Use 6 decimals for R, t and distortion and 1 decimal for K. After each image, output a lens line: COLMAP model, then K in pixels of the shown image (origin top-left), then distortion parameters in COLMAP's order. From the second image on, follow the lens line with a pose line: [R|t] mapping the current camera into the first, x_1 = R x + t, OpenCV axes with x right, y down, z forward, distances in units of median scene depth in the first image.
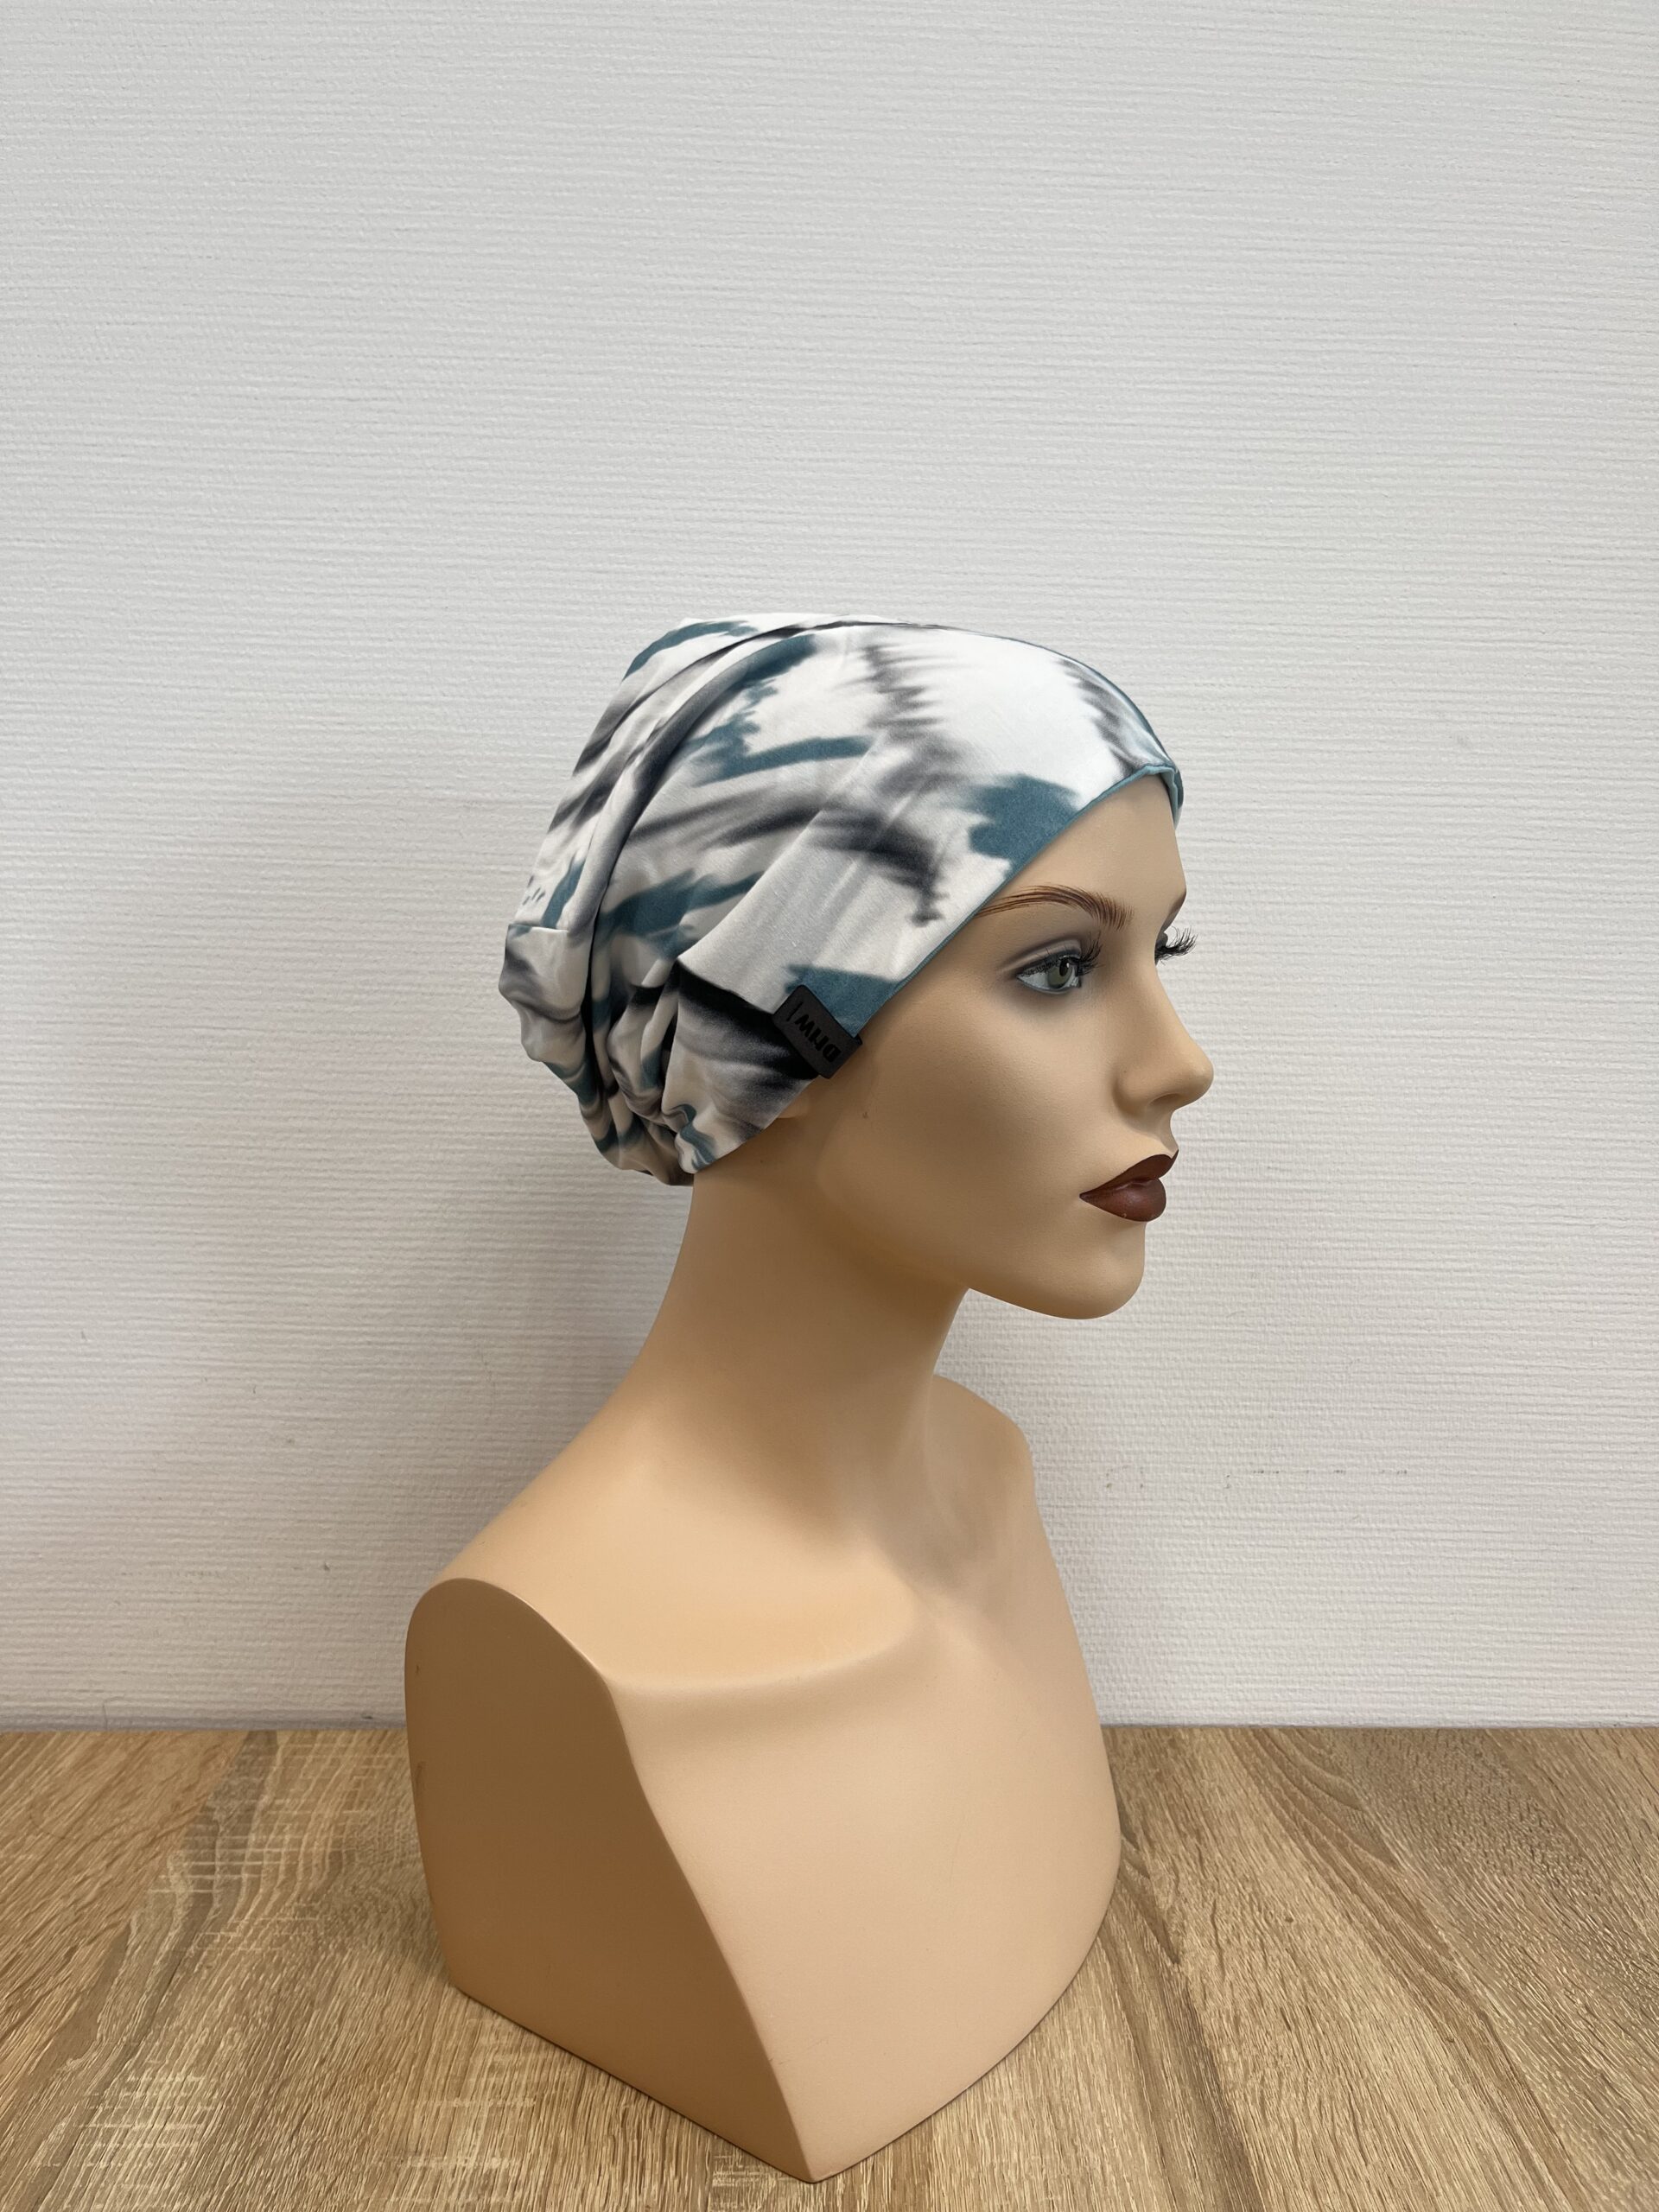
lens RADIAL K [[1656.8, 0, 835.5], [0, 1656.8, 1103.1], [0, 0, 1]] dist [0.080451, -0.122893]
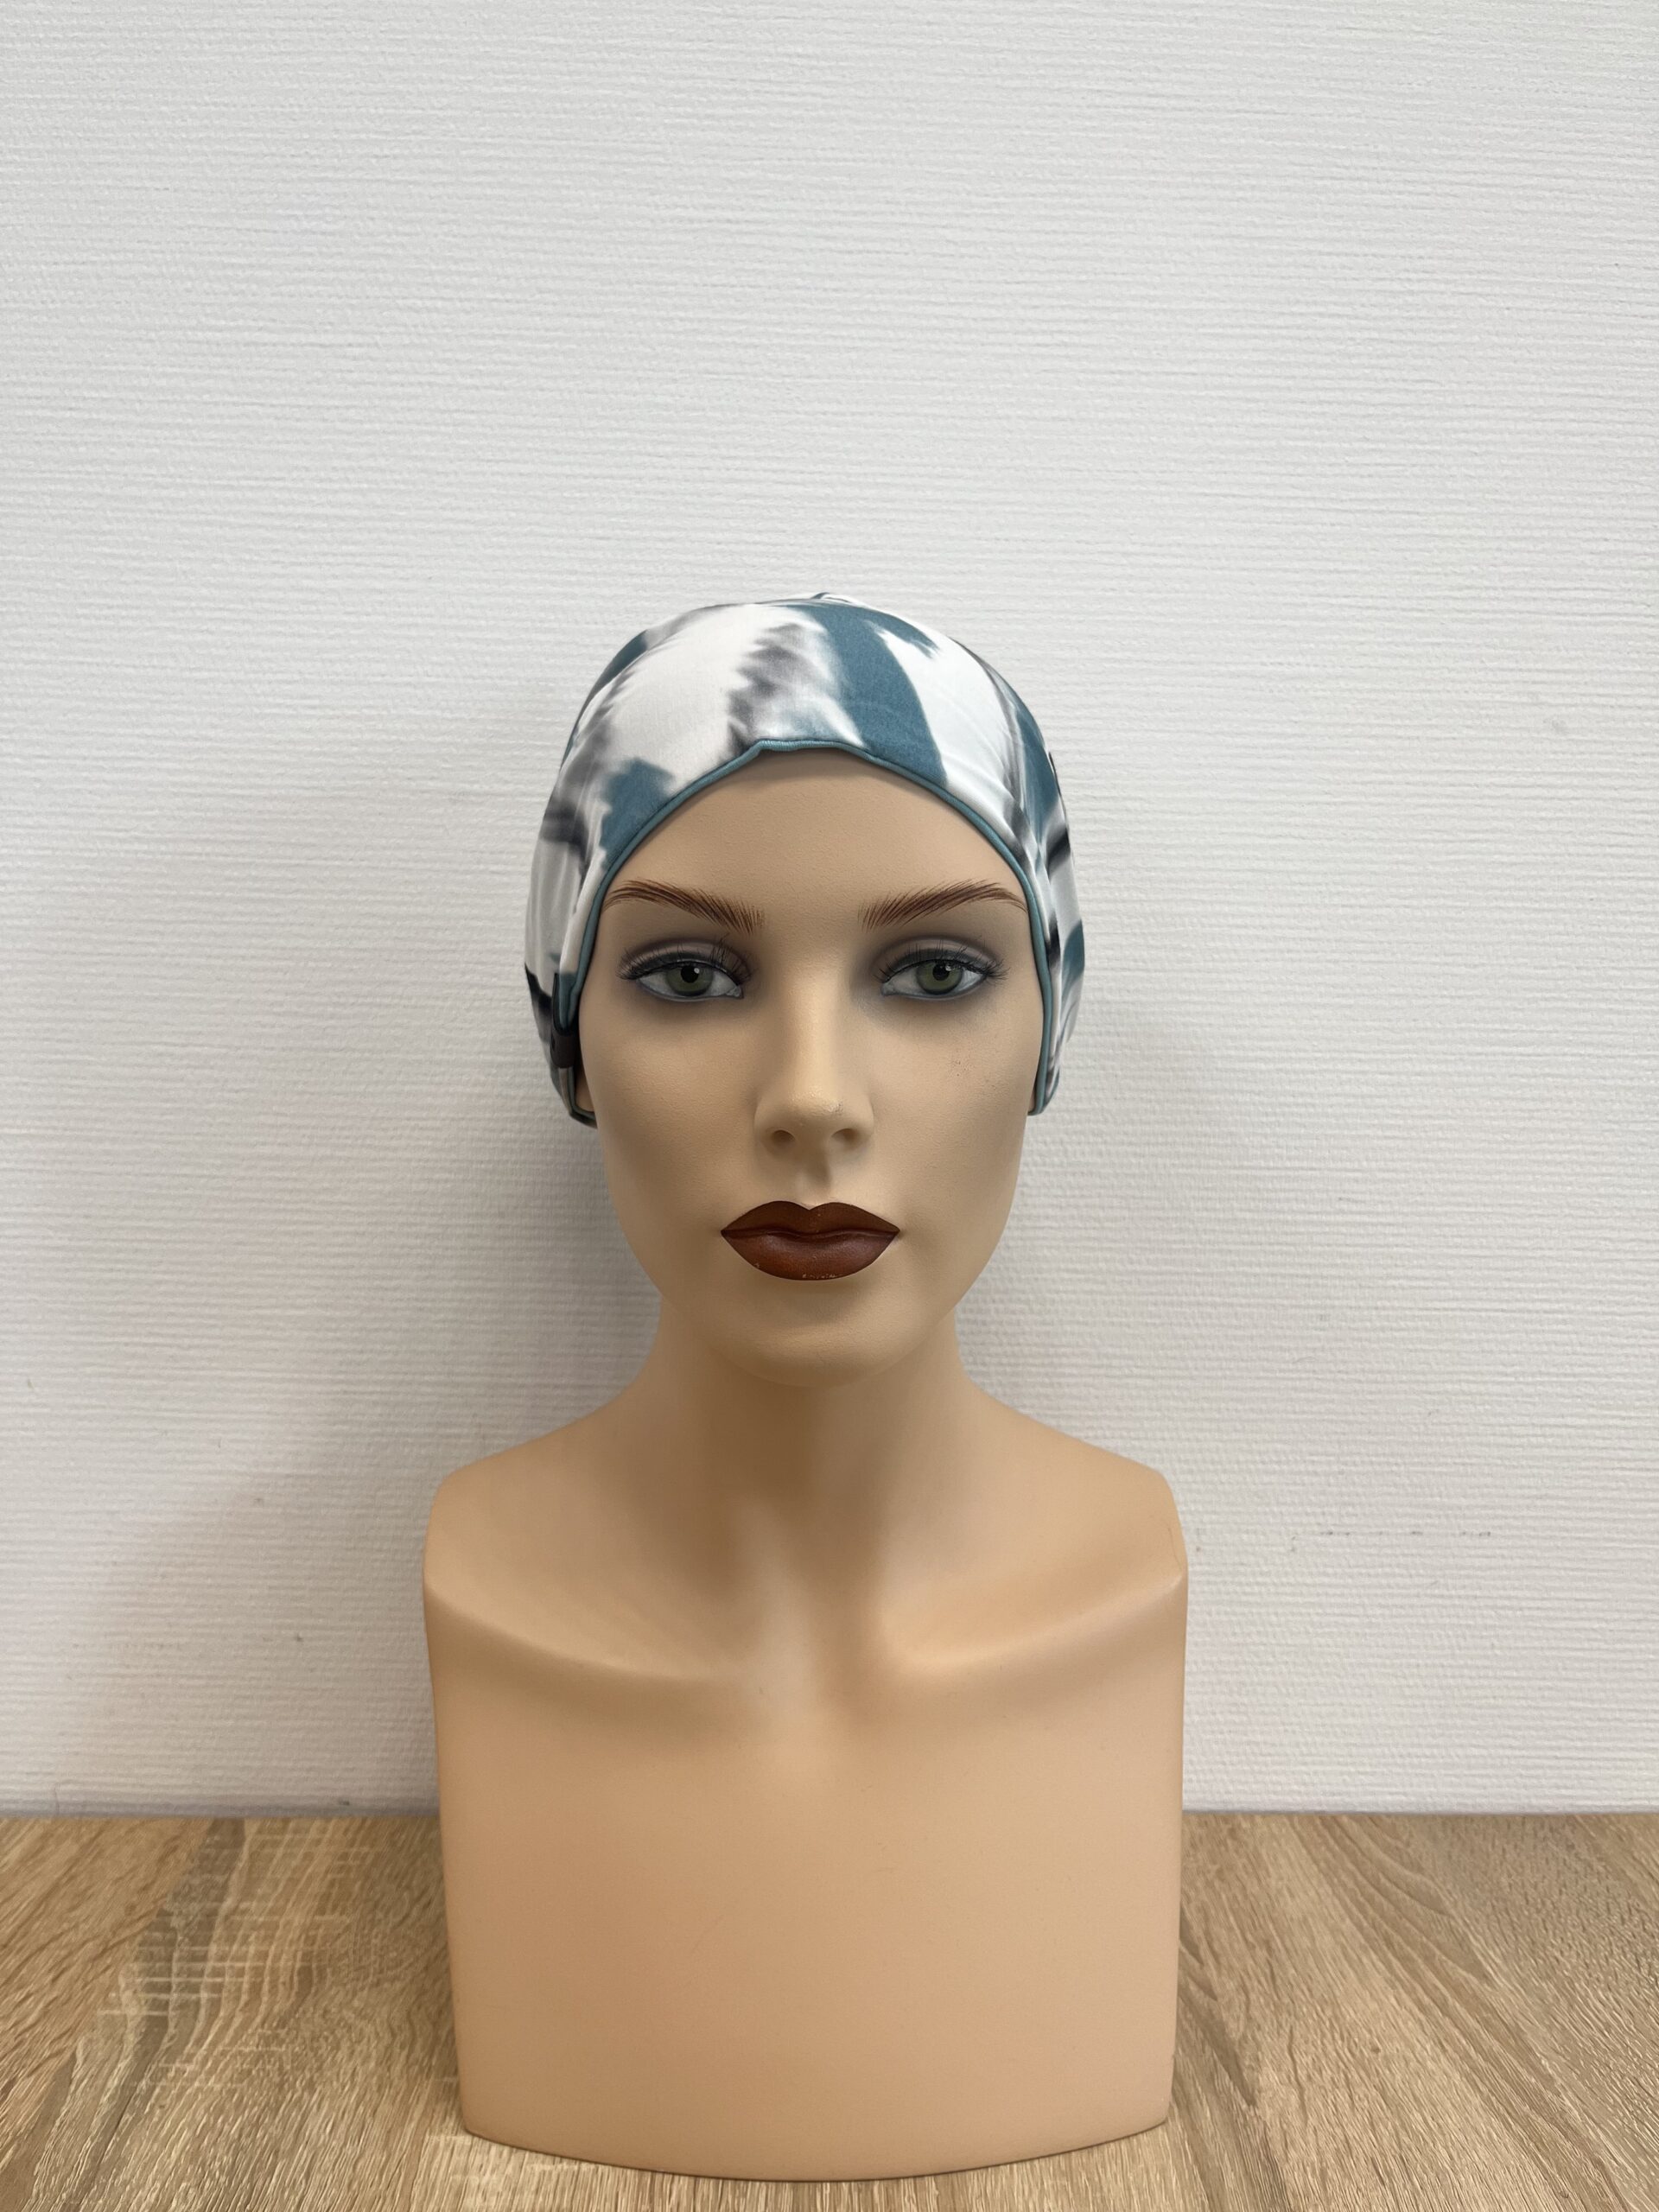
lens RADIAL K [[1656.8, 0, 832.1], [0, 1656.8, 1103.3], [0, 0, 1]] dist [0.080451, -0.122893]
pose [[0.999999, -0.000046, -0.001671, -0.014806], [0.000046, 1.000000, 0.000061, -0.013747], [0.001671, -0.000061, 0.999999, 0.100458]]
